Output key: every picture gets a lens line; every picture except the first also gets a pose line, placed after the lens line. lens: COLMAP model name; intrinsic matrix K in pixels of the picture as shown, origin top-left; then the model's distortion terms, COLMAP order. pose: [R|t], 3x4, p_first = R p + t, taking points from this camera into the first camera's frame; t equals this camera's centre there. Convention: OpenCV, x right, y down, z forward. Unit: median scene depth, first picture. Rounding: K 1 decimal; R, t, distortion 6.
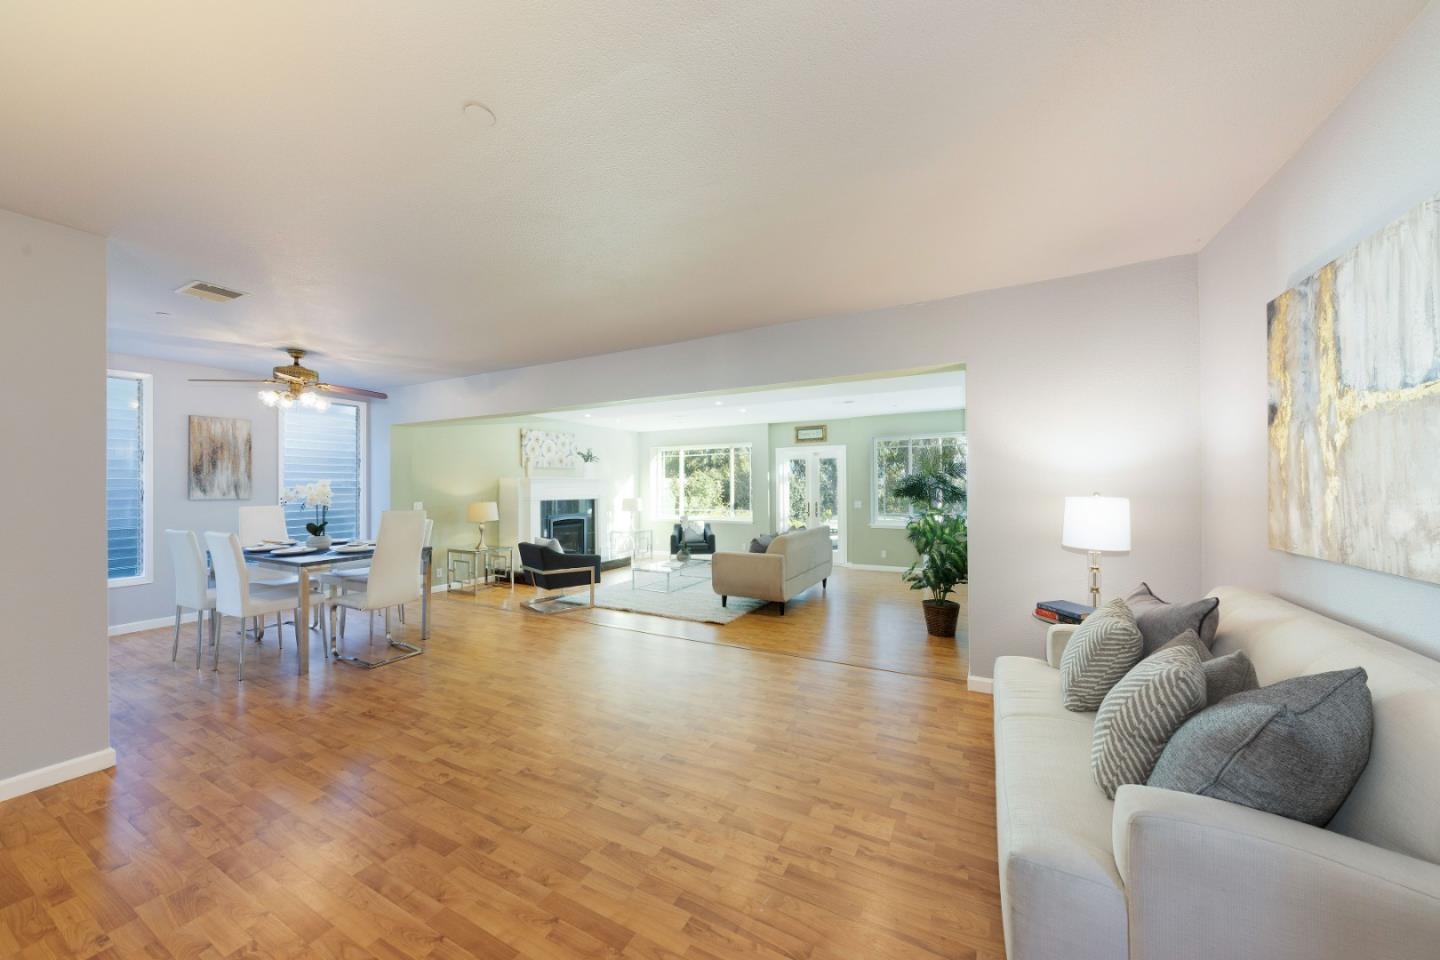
lens RADIAL K [[505.0, 0, 707.2], [0, 505.0, 485.0], [0, 0, 1]] dist [0.001356, -0.000440]
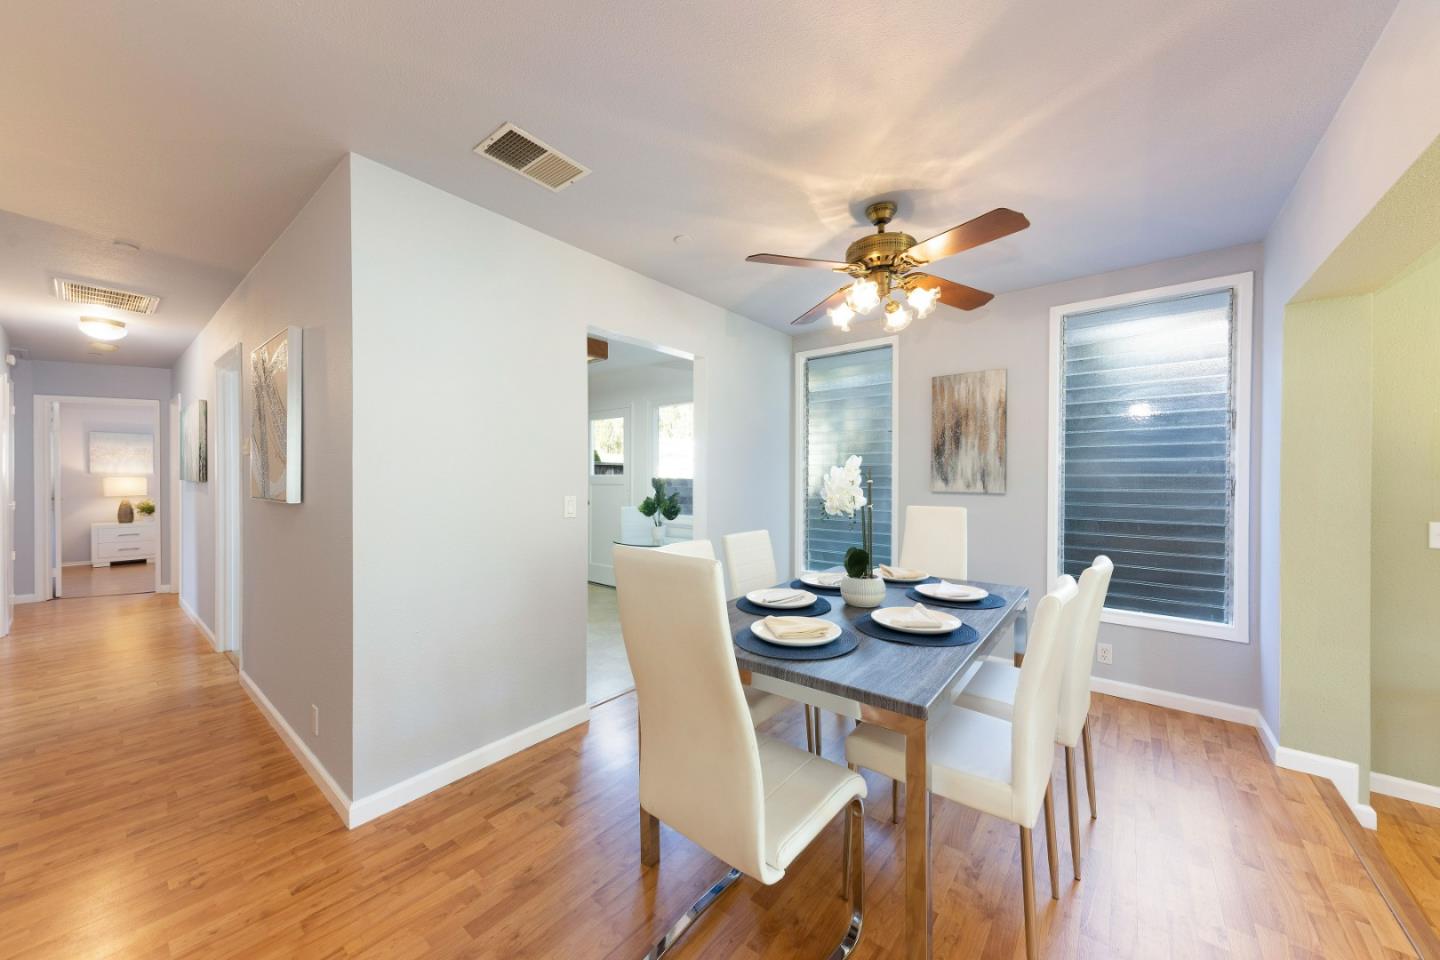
lens RADIAL K [[505.0, 0, 732.1], [0, 505.0, 485.3], [0, 0, 1]] dist [0.001356, -0.000440]
pose [[-0.151278, 0.021559, -0.988256, -0.578566], [-0.000798, 0.999759, 0.021932, 0.008961], [0.988491, 0.004106, -0.151225, 1.951210]]
